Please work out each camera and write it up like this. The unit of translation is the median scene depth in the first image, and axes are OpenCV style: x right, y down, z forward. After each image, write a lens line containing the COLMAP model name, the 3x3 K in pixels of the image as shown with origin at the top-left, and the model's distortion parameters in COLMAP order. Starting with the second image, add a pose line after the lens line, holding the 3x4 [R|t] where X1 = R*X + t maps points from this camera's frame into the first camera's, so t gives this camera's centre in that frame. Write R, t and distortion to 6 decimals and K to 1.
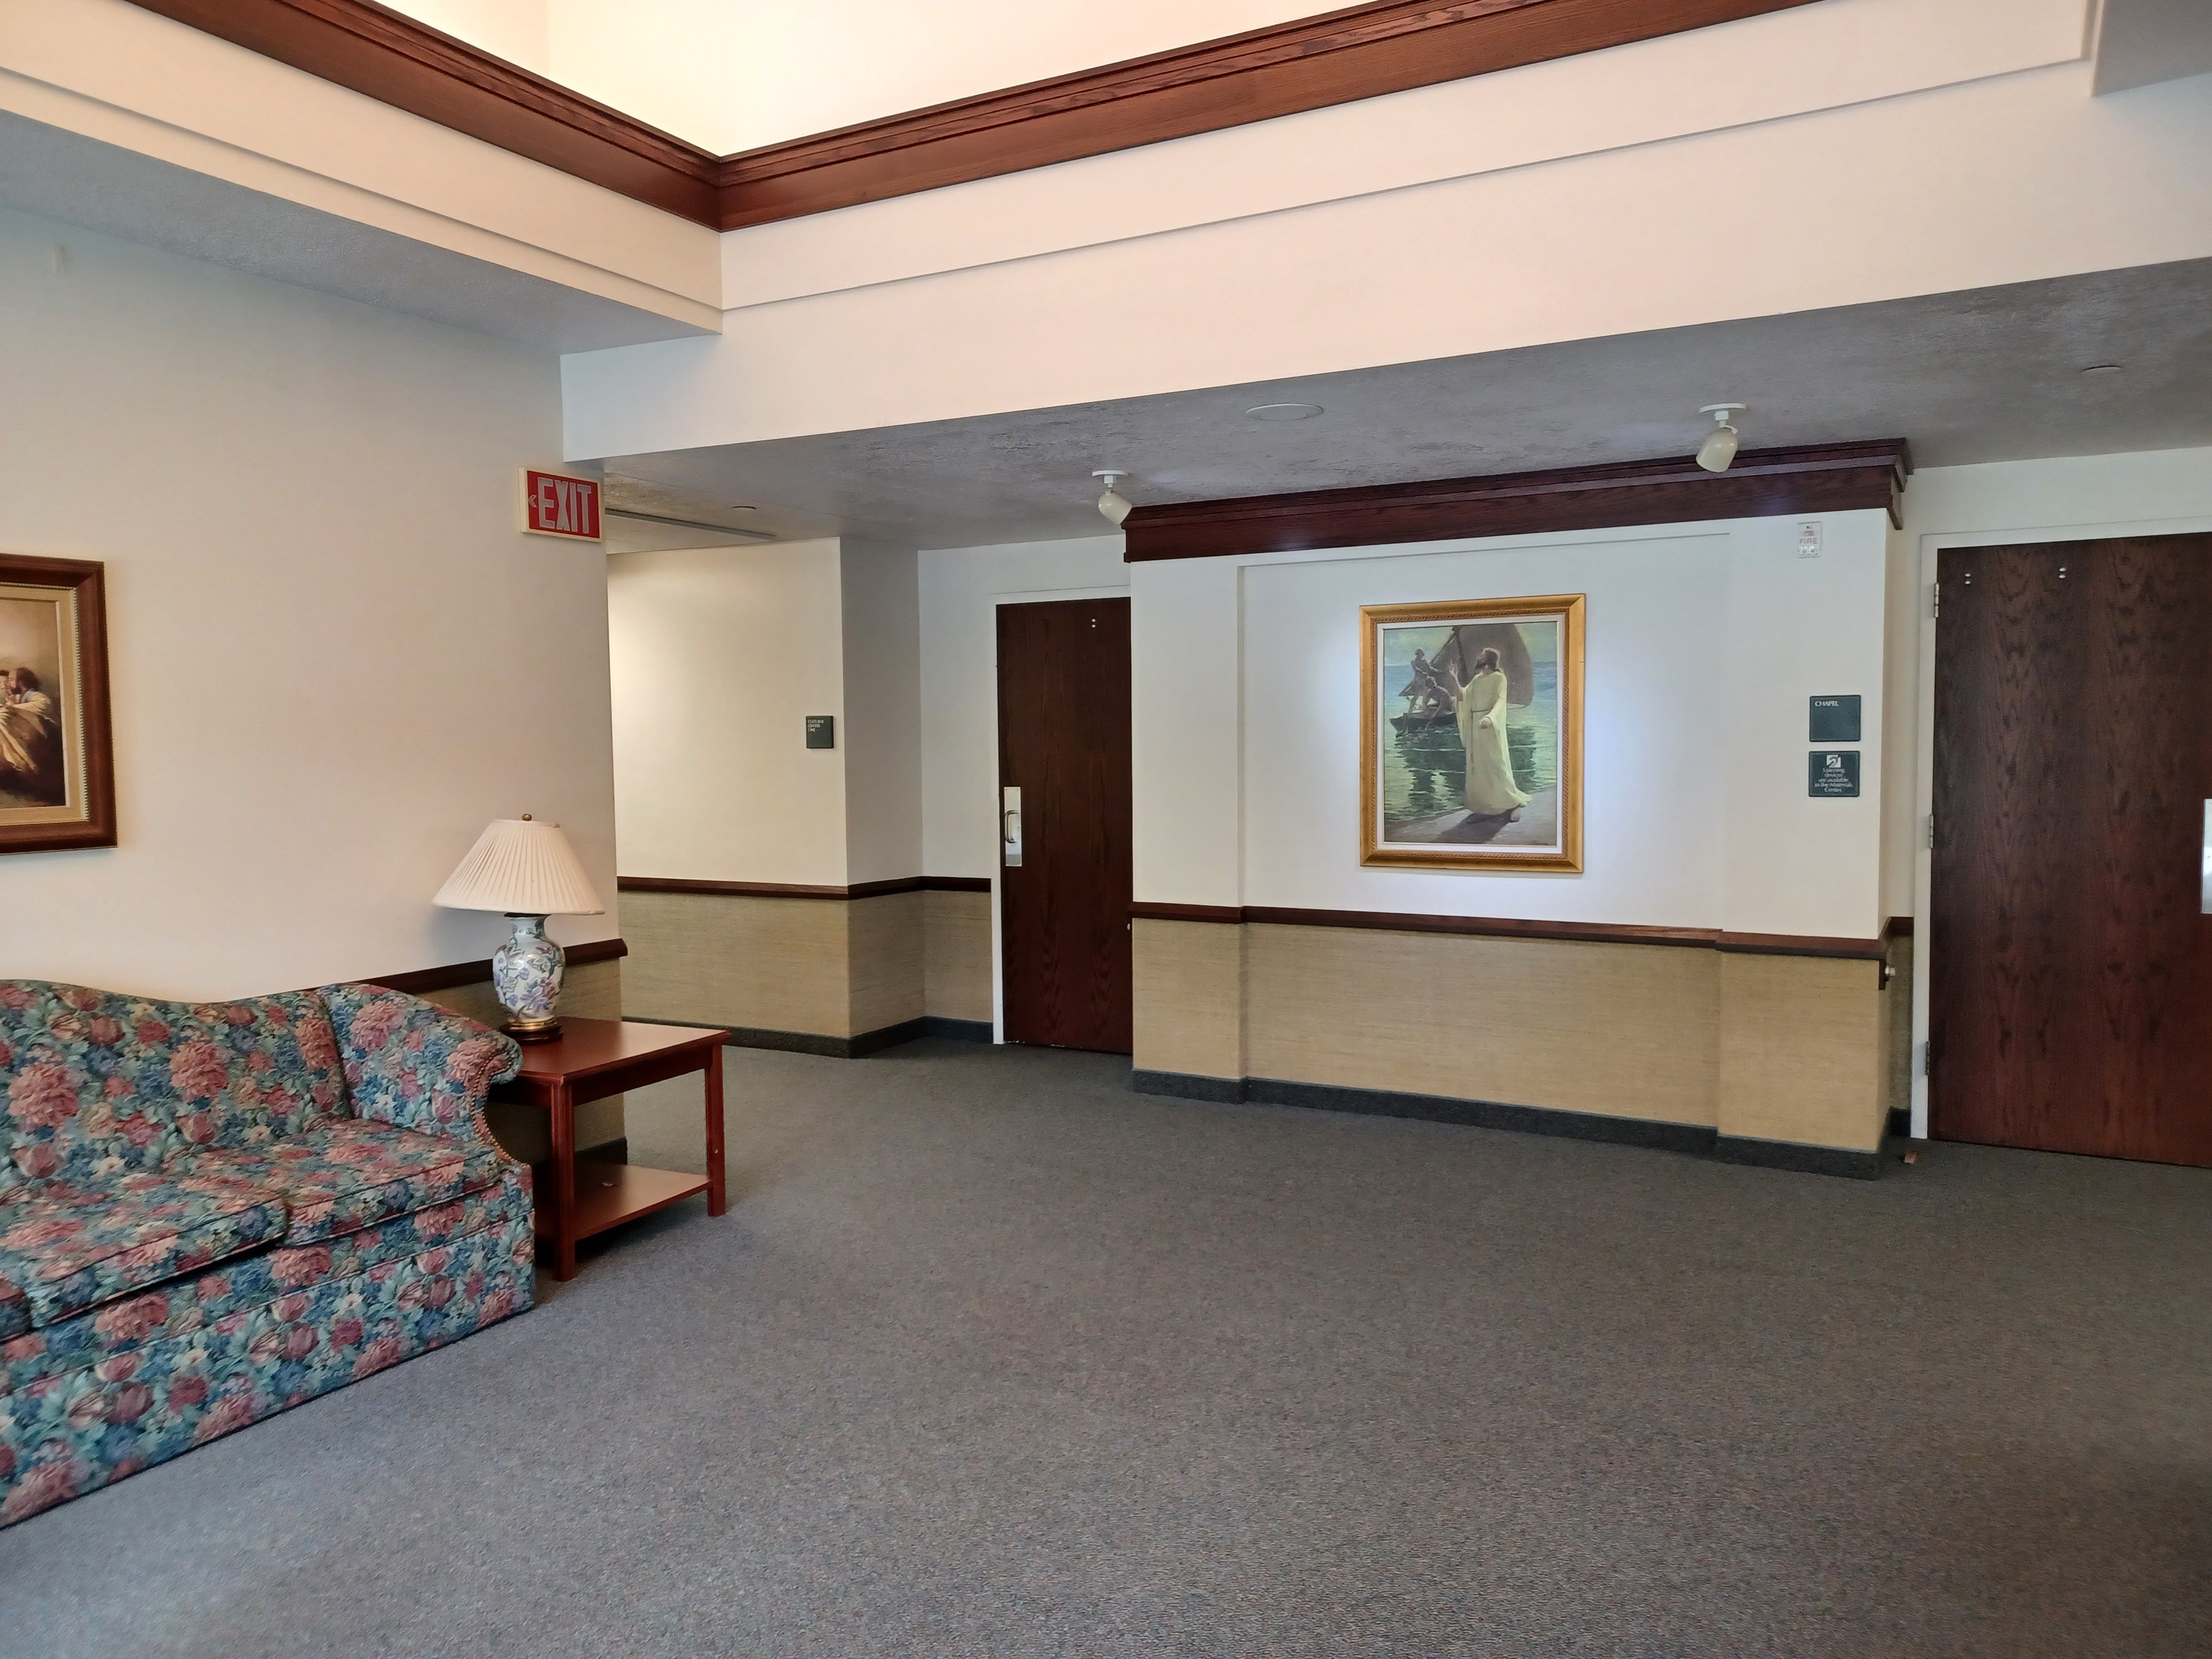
lens RADIAL K [[1623.3, 0, 1106.0], [0, 1623.3, 829.5], [0, 0, 1]] dist [0.048063, 0.000640]
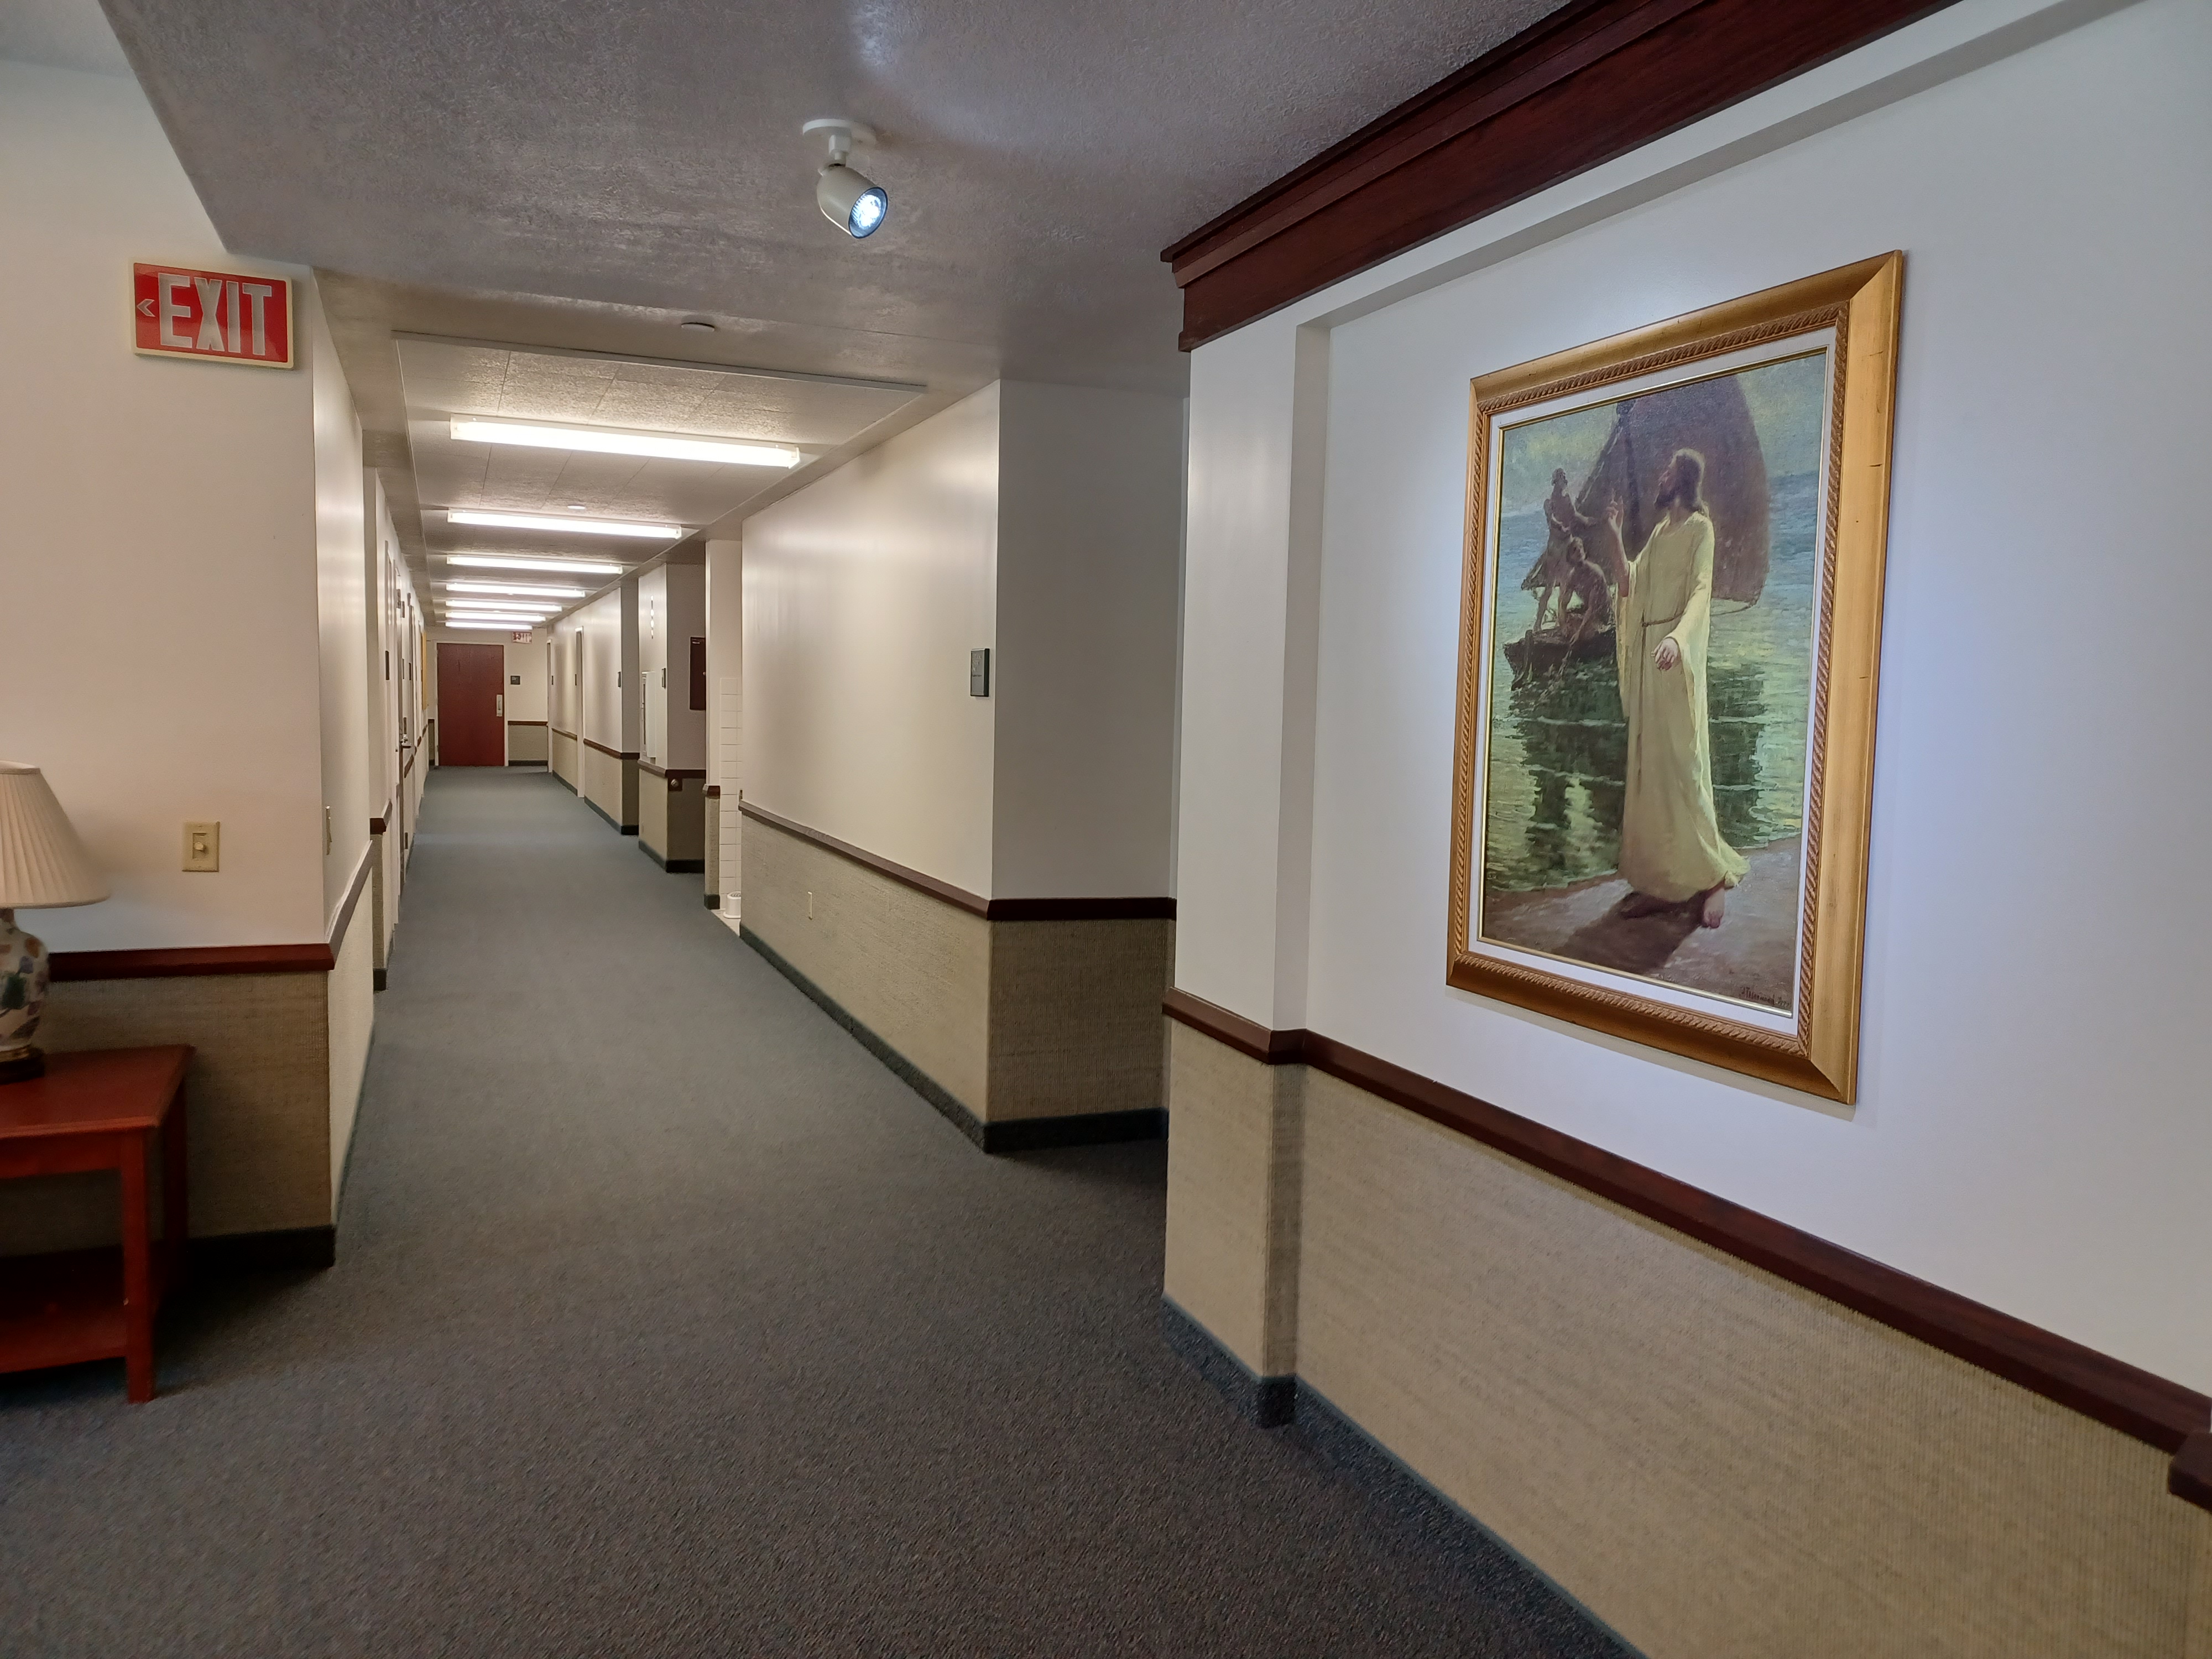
lens RADIAL K [[1623.3, 0, 1106.0], [0, 1623.3, 829.5], [0, 0, 1]] dist [0.048063, 0.000640]
pose [[0.775460, 0.077526, -0.626619, 0.367526], [-0.064845, 0.996964, 0.043098, -0.032828], [0.628058, 0.007212, 0.778133, 0.622594]]
